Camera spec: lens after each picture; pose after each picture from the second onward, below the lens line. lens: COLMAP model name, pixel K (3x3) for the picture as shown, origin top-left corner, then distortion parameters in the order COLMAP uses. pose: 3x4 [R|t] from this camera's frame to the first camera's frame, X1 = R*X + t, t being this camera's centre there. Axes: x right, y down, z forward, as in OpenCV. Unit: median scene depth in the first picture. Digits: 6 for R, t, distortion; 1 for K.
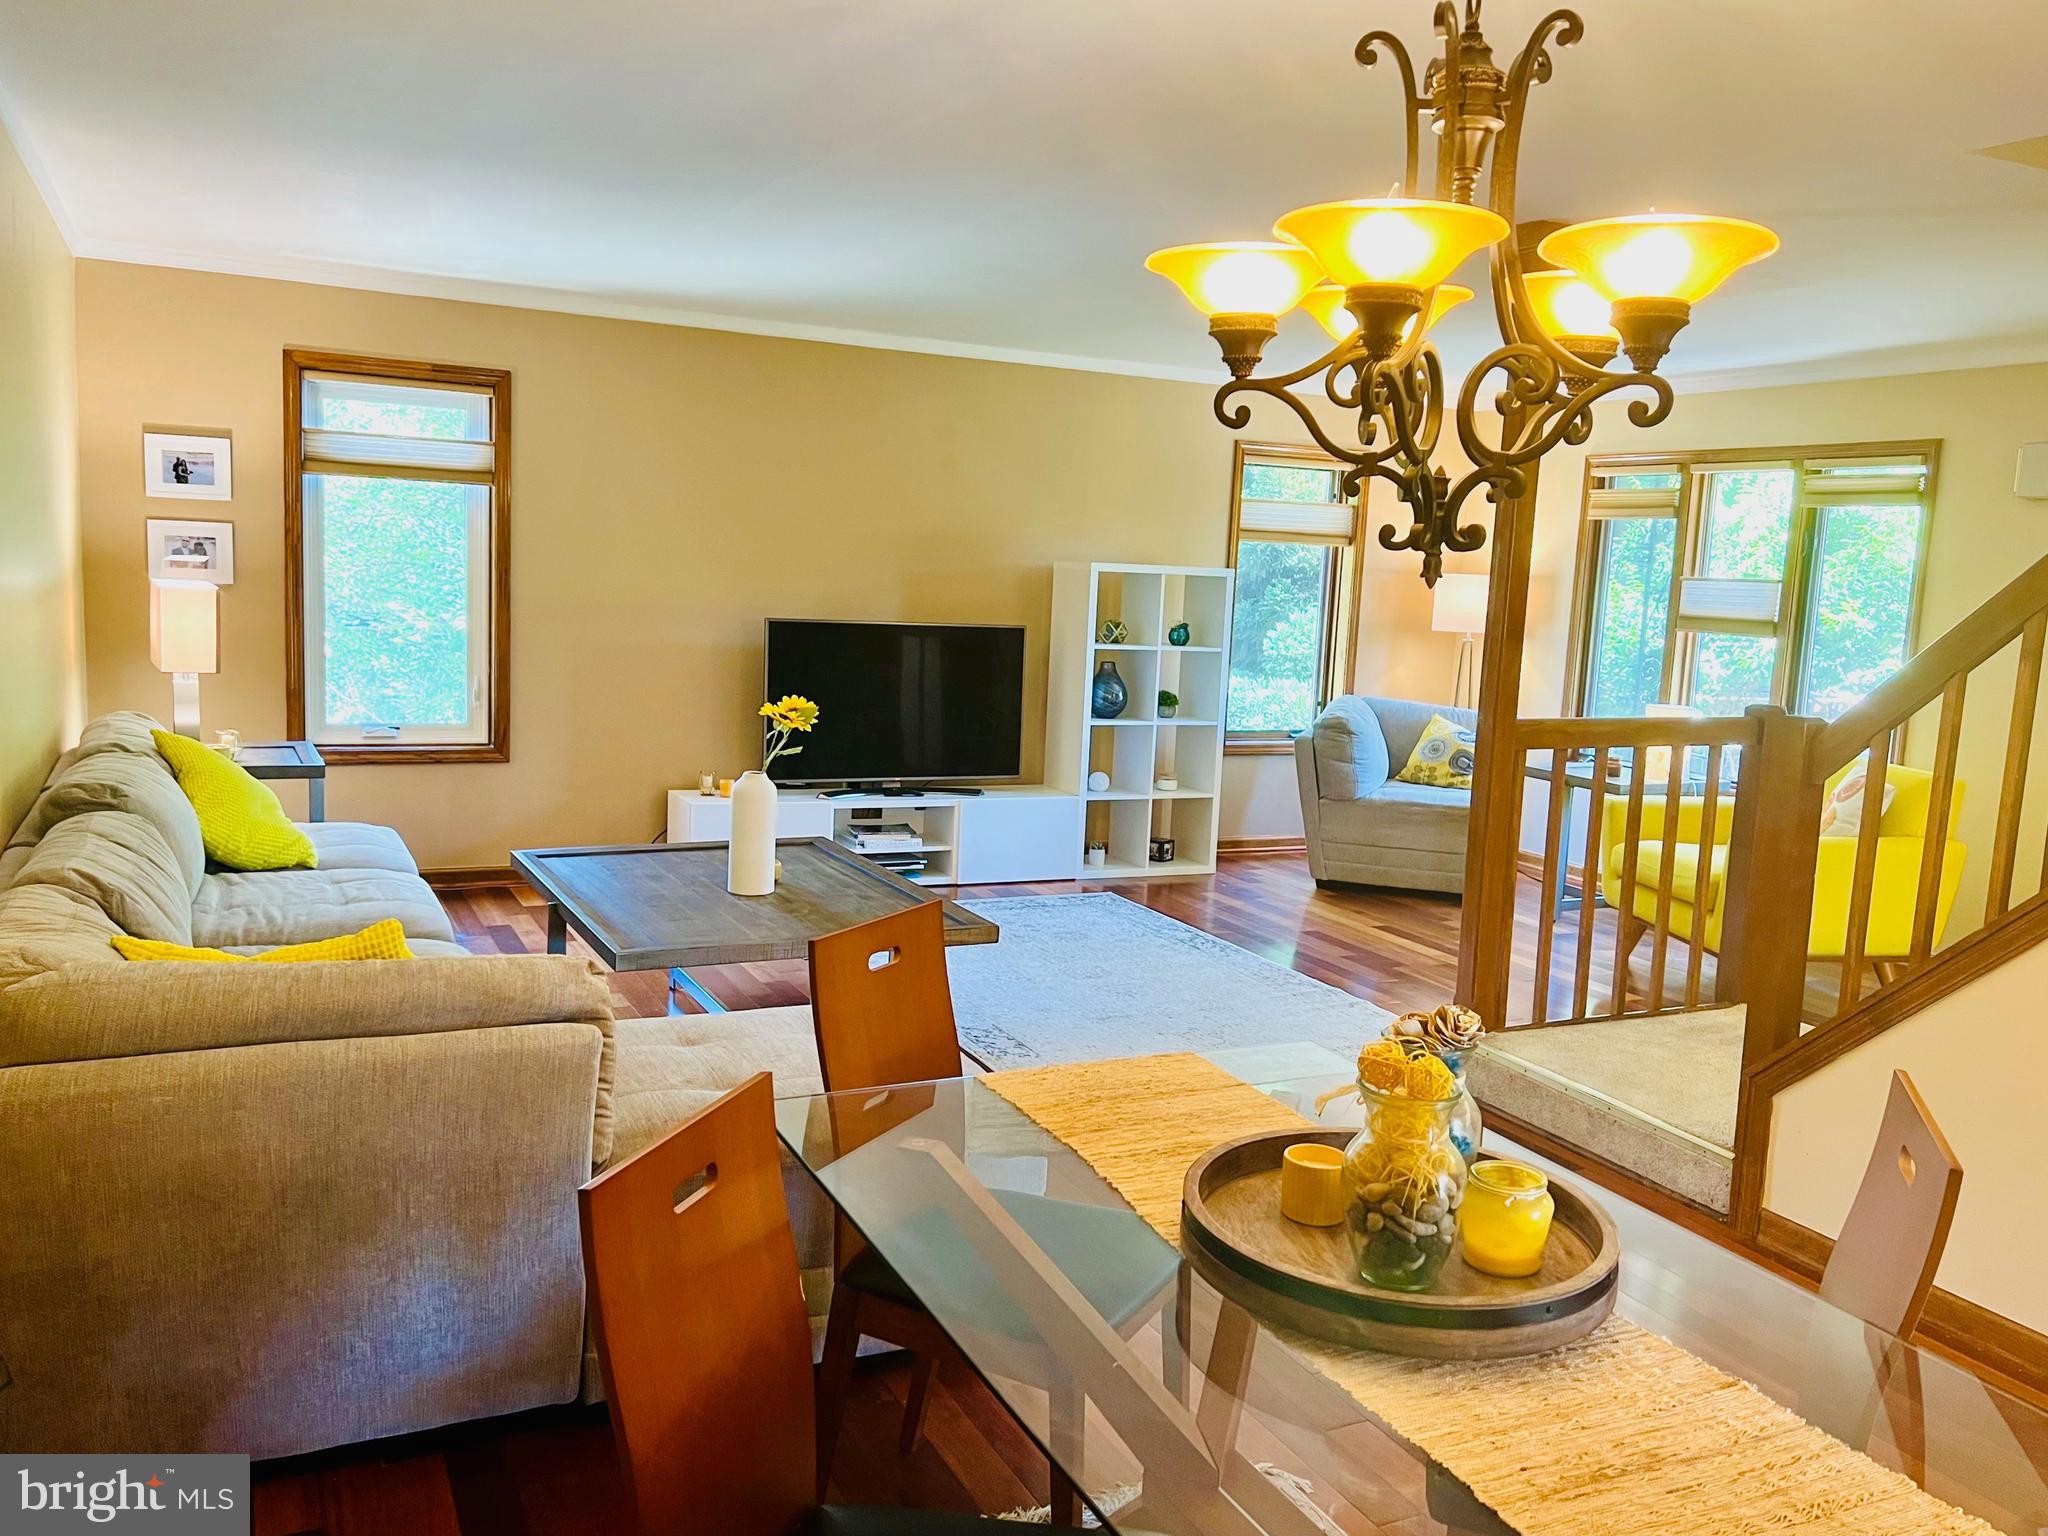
lens RADIAL K [[1573.6, 0, 1024.0], [0, 1573.6, 768.0], [0, 0, 1]] dist [0.033661, -0.003301]
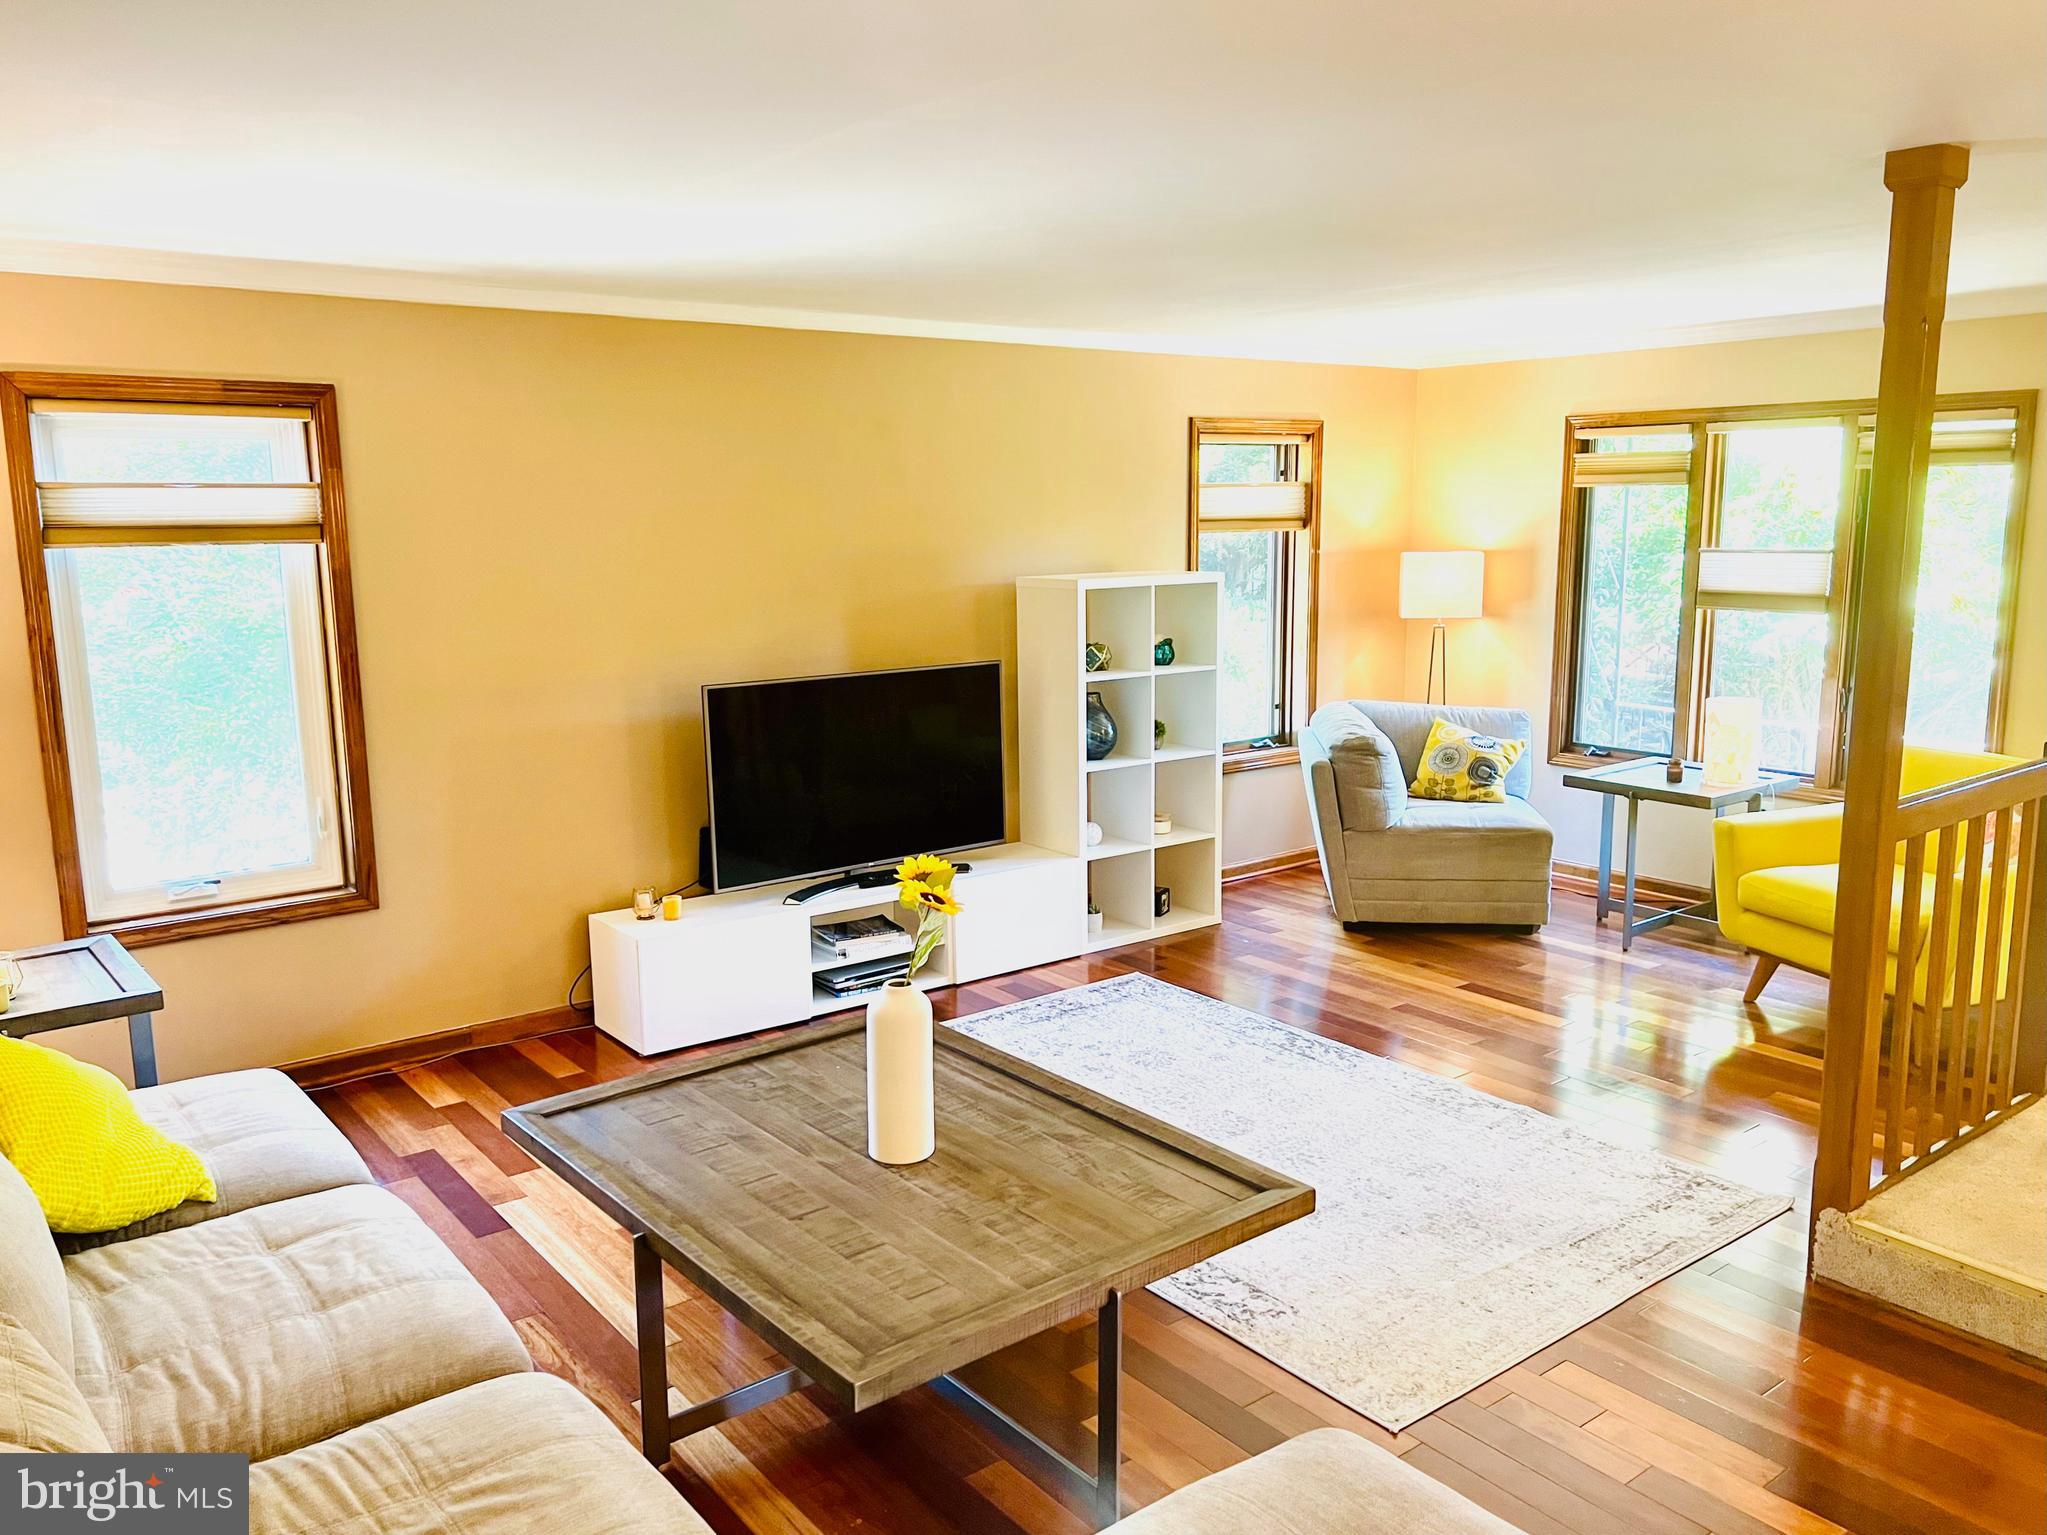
lens RADIAL K [[1525.0, 0, 1023.5], [0, 1525.0, 767.5], [0, 0, 1]] dist [0.026784, -0.002961]
pose [[0.978131, -0.092112, 0.186483, -0.141601], [0.084504, 0.995249, 0.048361, -0.071974], [-0.190051, -0.031545, 0.981267, 0.209376]]
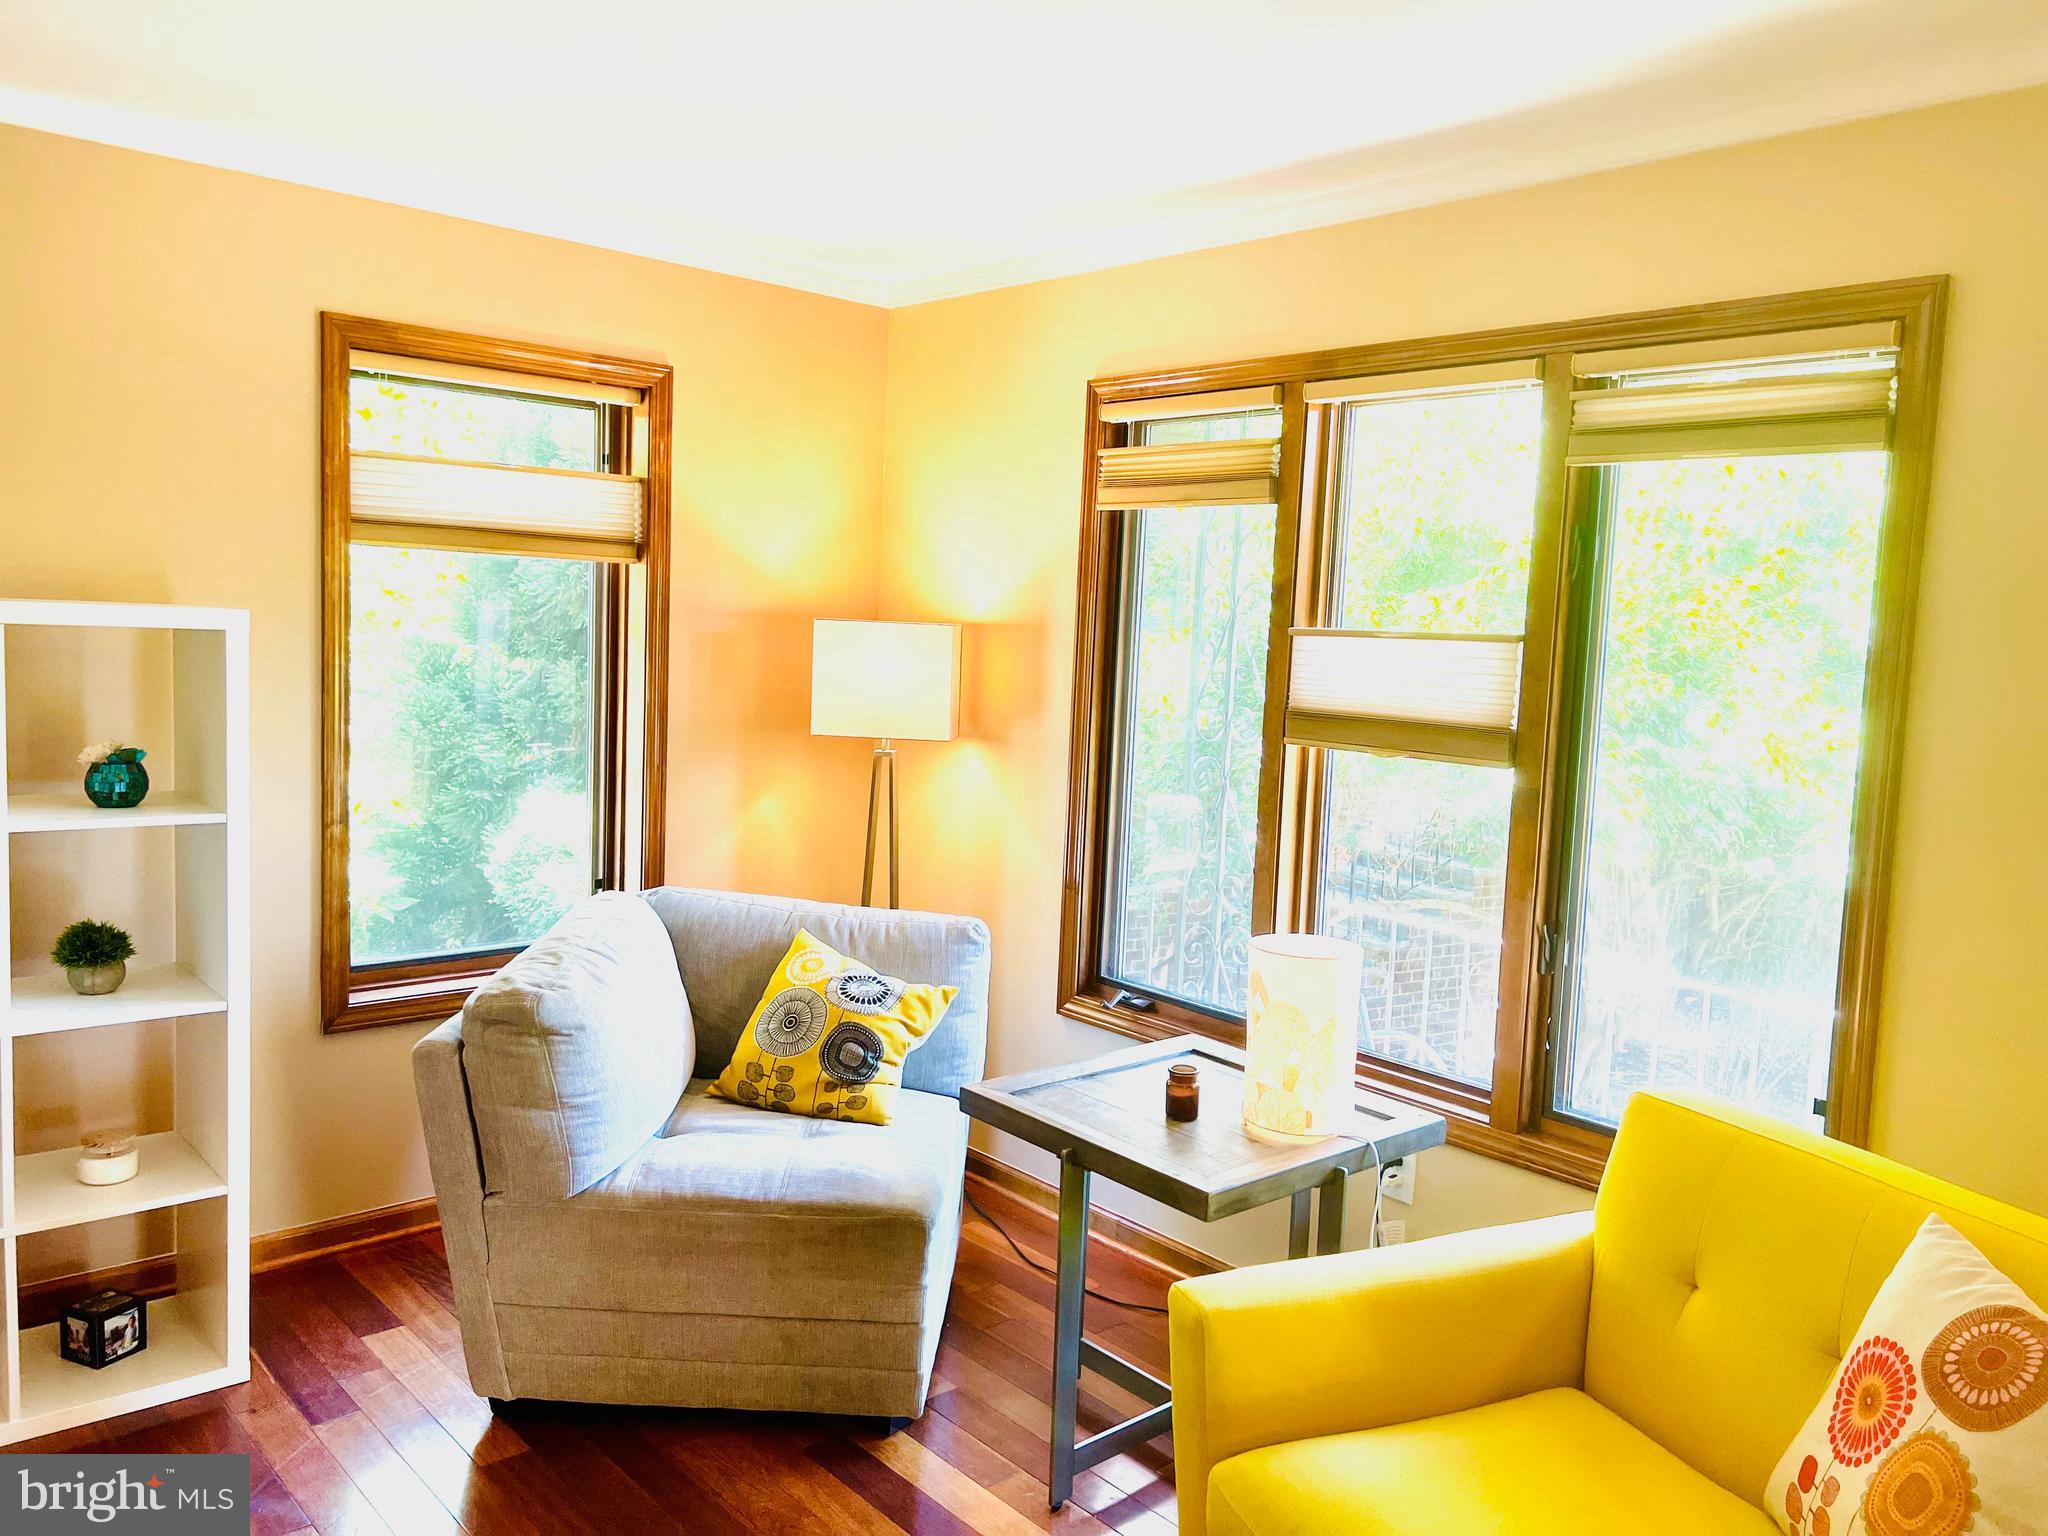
lens RADIAL K [[1525.8, 0, 1024.0], [0, 1525.8, 768.0], [0, 0, 1]] dist [0.026784, -0.002961]
pose [[0.956455, -0.031732, 0.290151, 0.211249], [0.037946, 0.999155, -0.015816, -0.076348], [-0.289403, 0.026138, 0.956850, 0.602652]]
